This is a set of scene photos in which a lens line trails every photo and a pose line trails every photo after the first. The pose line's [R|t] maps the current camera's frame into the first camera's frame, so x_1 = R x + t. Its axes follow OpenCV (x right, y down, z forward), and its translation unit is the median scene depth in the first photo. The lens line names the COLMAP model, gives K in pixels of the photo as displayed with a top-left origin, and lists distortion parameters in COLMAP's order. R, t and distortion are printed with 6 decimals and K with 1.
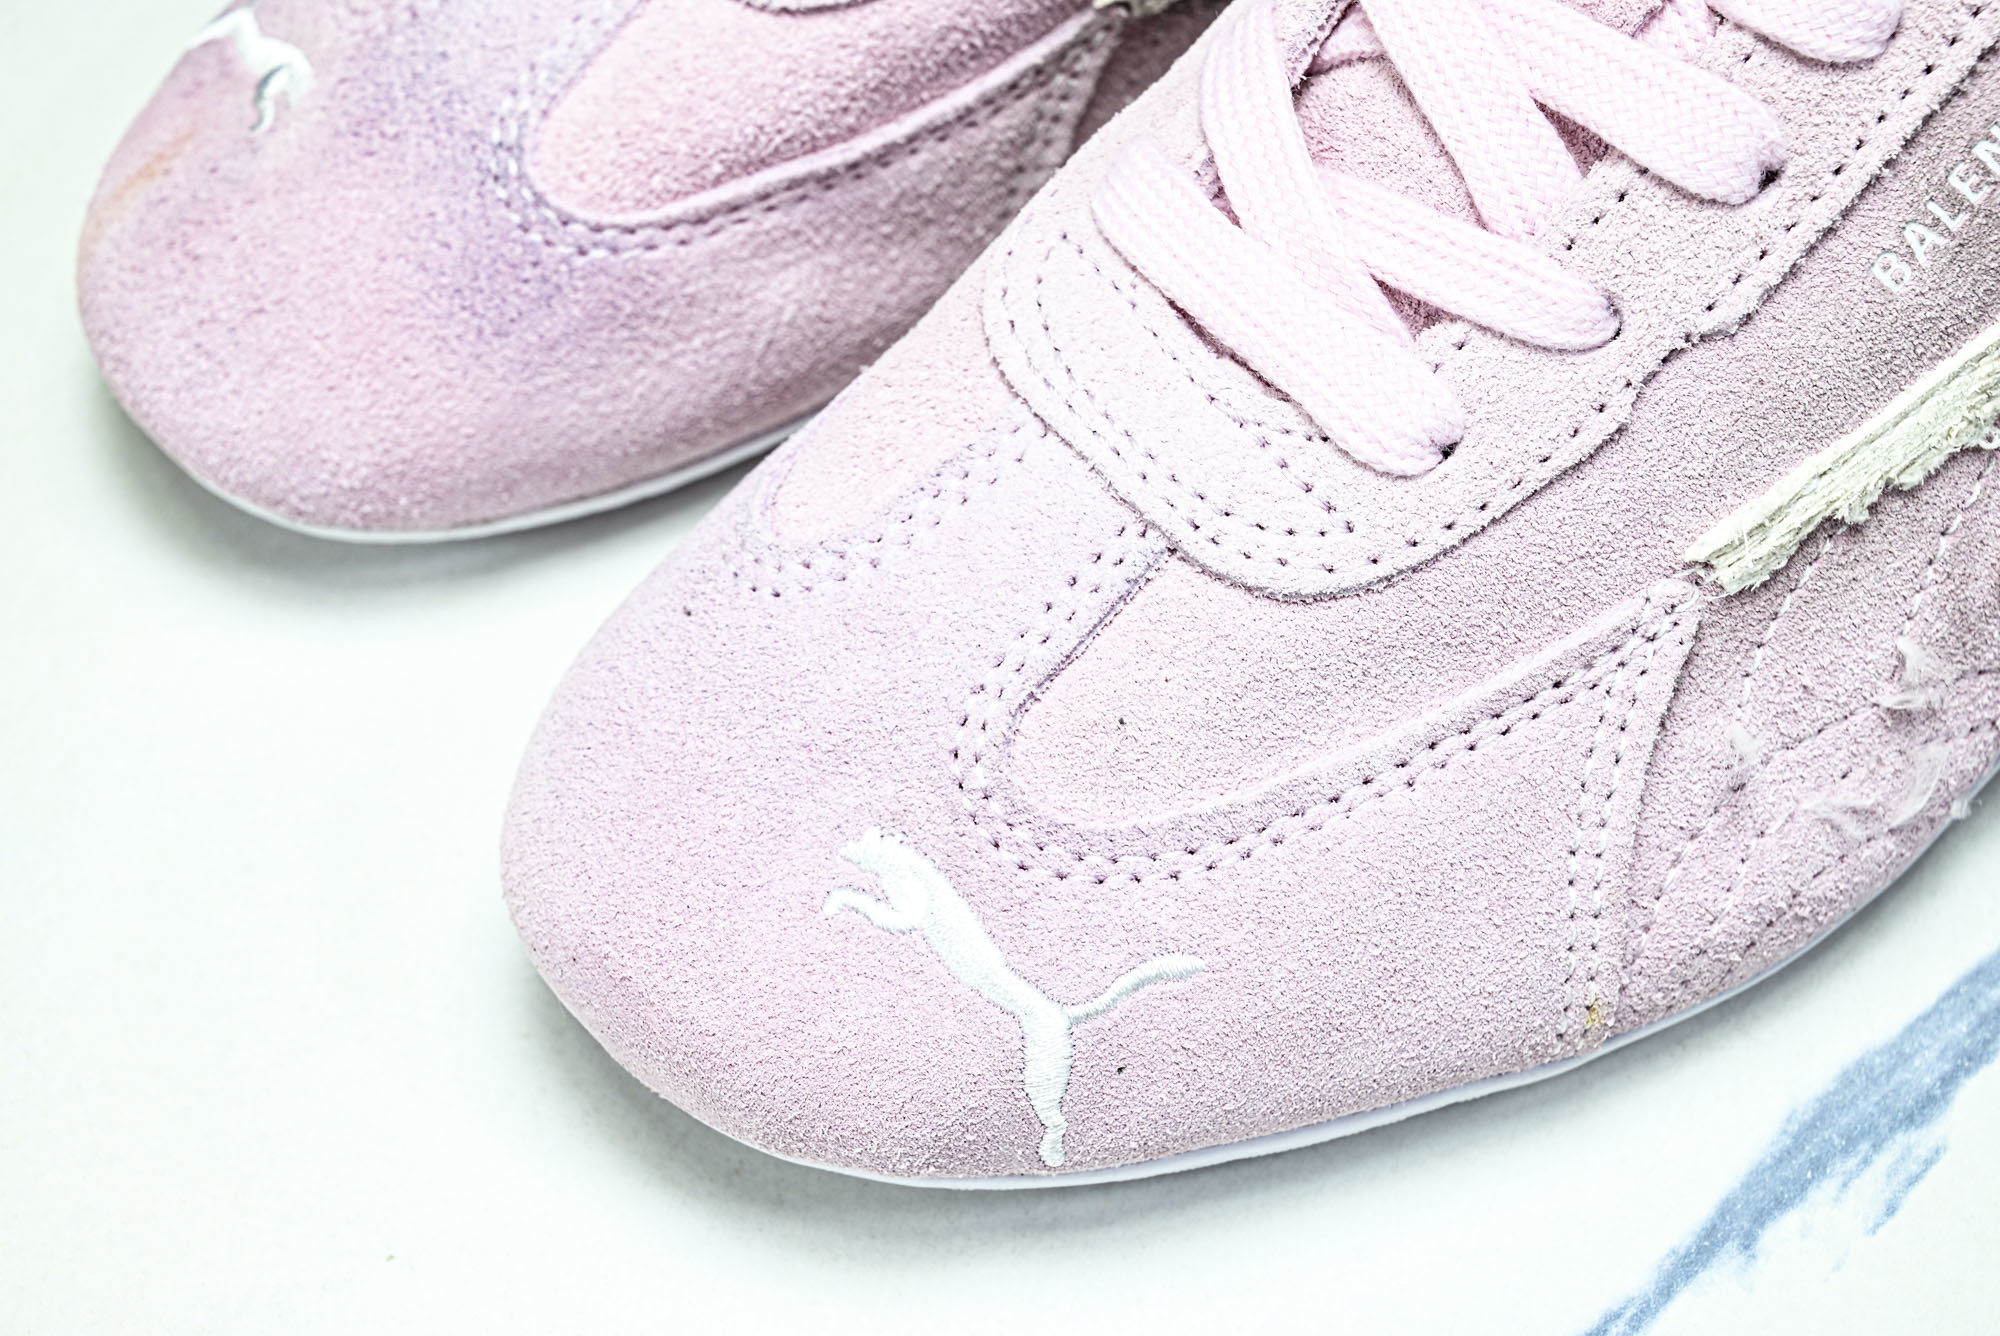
lens RADIAL K [[4010.2, 0, 1000.0], [0, 4010.2, 668.0], [0, 0, 1]] dist [0.035292, -0.105266]
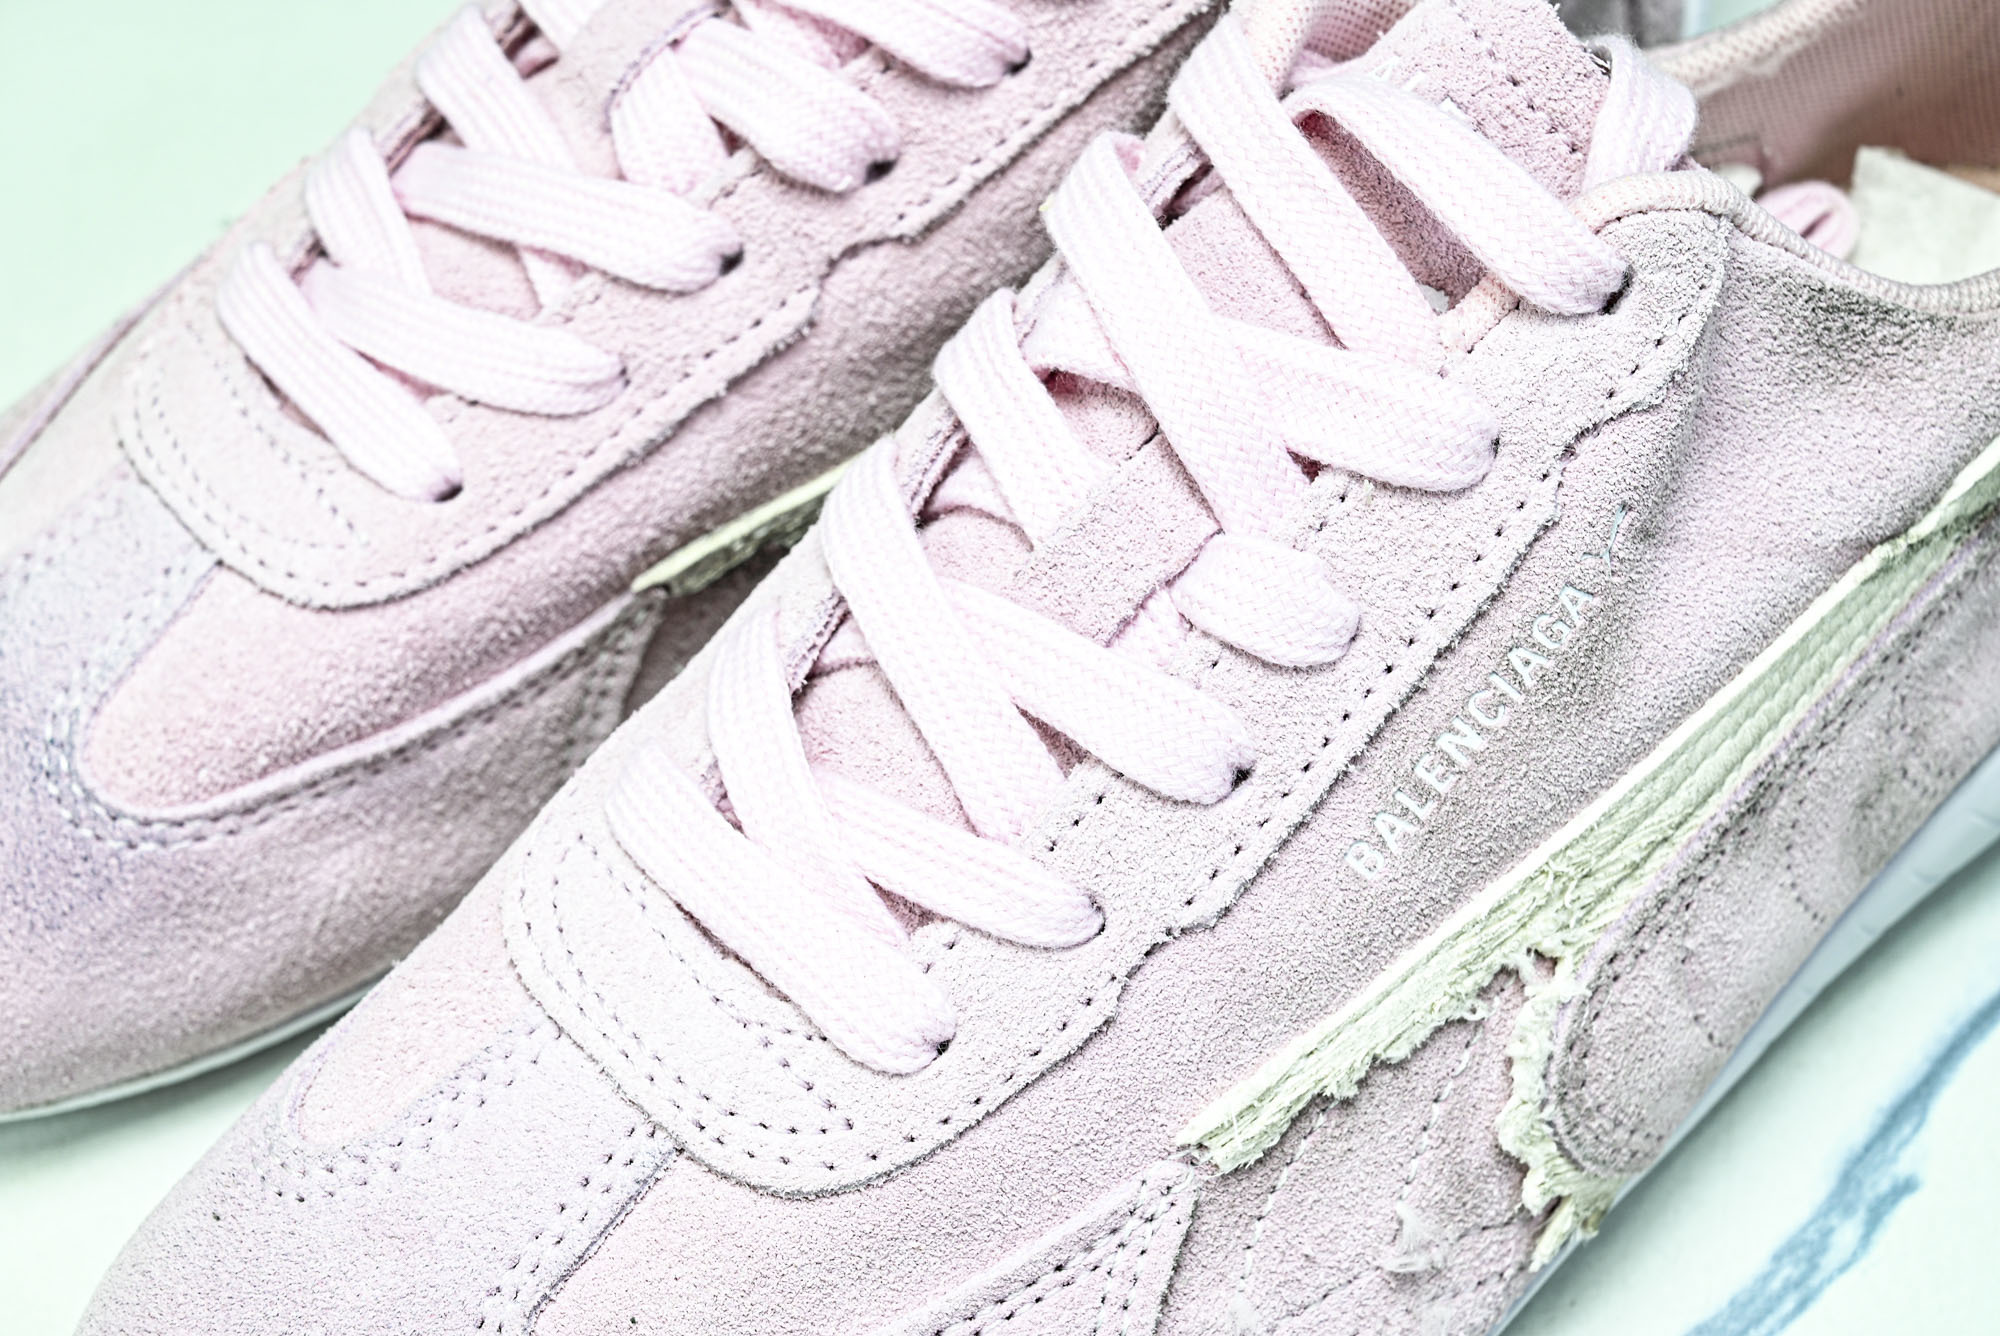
lens RADIAL K [[4010.2, 0, 1000.0], [0, 4010.2, 668.0], [0, 0, 1]] dist [0.035292, -0.105266]
pose [[0.998952, -0.026434, 0.037373, 0.086505], [0.029147, 0.996831, -0.074021, -0.071367], [-0.035298, 0.075033, 0.996556, -0.037484]]
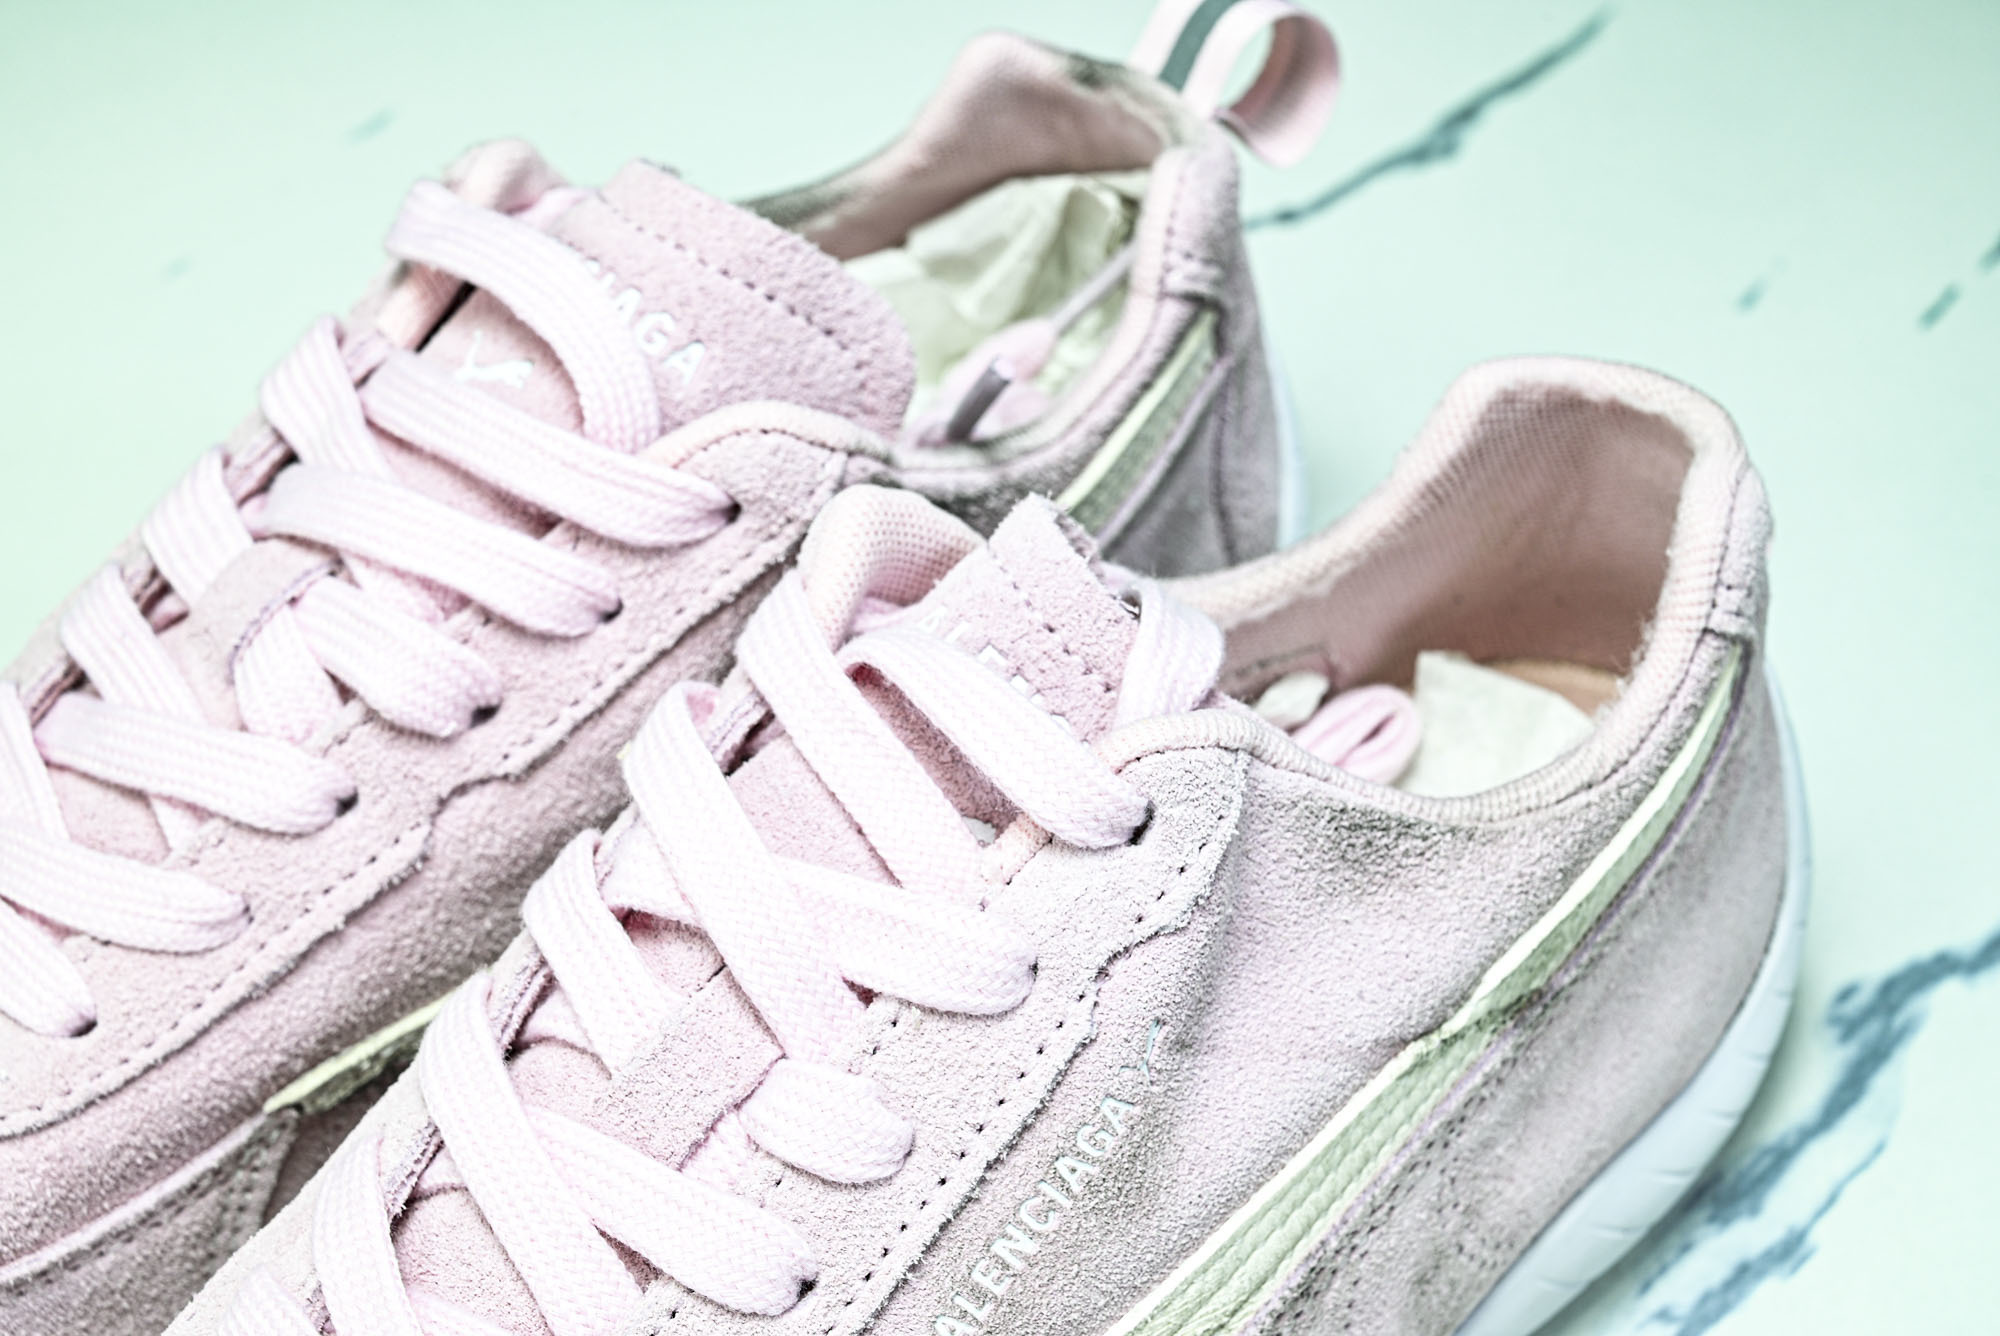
lens RADIAL K [[4010.2, 0, 1000.0], [0, 4010.2, 668.0], [0, 0, 1]] dist [0.035292, -0.105266]
pose [[0.996270, -0.051068, 0.069550, 0.168272], [0.061766, 0.984924, -0.161584, -0.103123], [-0.060250, 0.165277, 0.984405, -0.124739]]
